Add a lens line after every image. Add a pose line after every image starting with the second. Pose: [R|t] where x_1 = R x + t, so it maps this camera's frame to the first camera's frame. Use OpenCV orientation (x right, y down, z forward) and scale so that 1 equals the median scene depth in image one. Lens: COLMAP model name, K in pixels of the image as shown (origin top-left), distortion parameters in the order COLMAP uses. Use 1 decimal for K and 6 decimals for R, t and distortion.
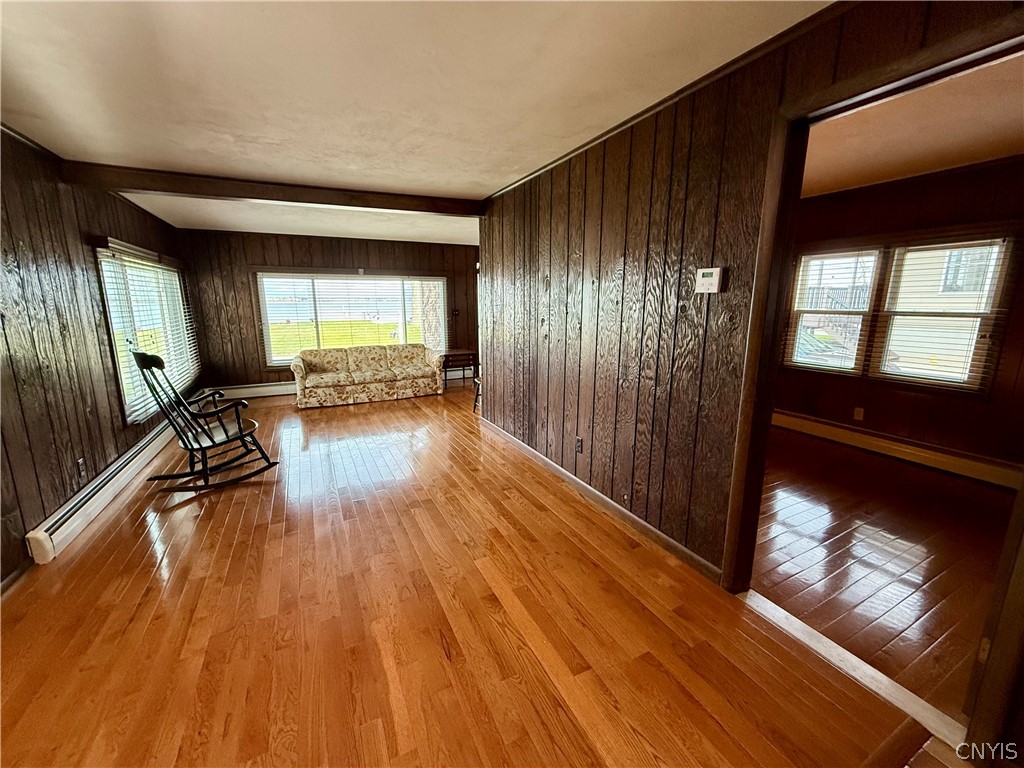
lens RADIAL K [[407.6, 0, 509.3], [0, 407.6, 383.0], [0, 0, 1]] dist [-0.000445, 0.000033]
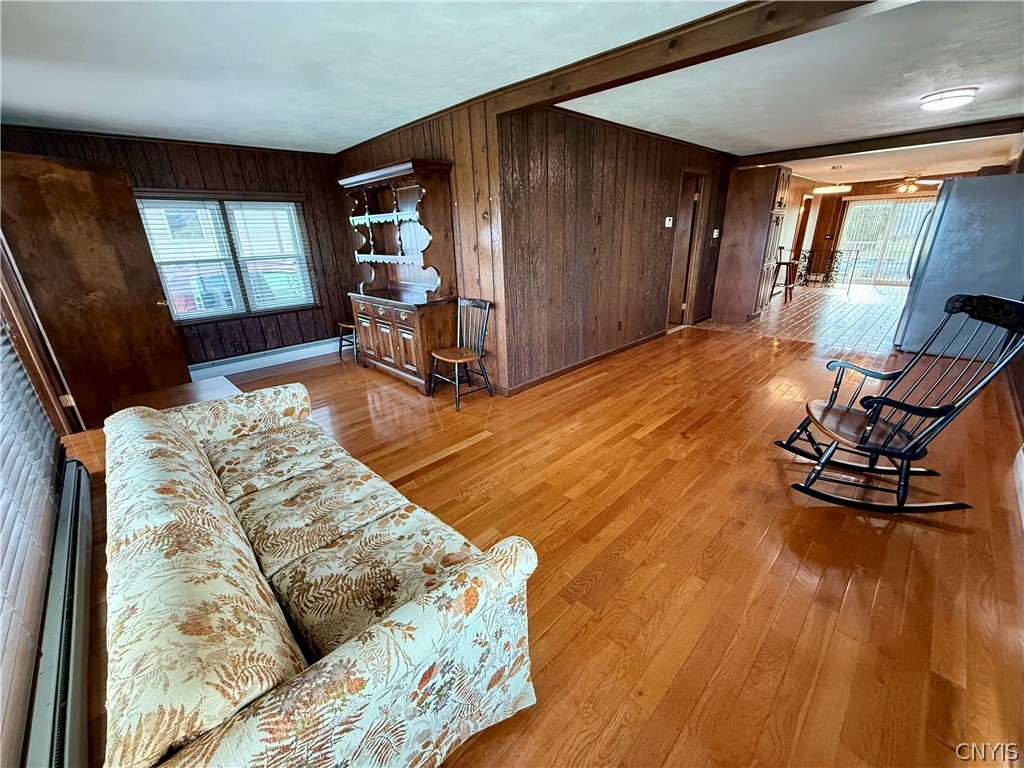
lens RADIAL K [[407.6, 0, 509.3], [0, 407.6, 383.0], [0, 0, 1]] dist [-0.000445, 0.000033]
pose [[-0.296365, -0.309467, 0.903548, -0.680771], [0.231995, 0.894388, 0.382424, -0.201449], [-0.926470, 0.322956, -0.193270, 0.997602]]
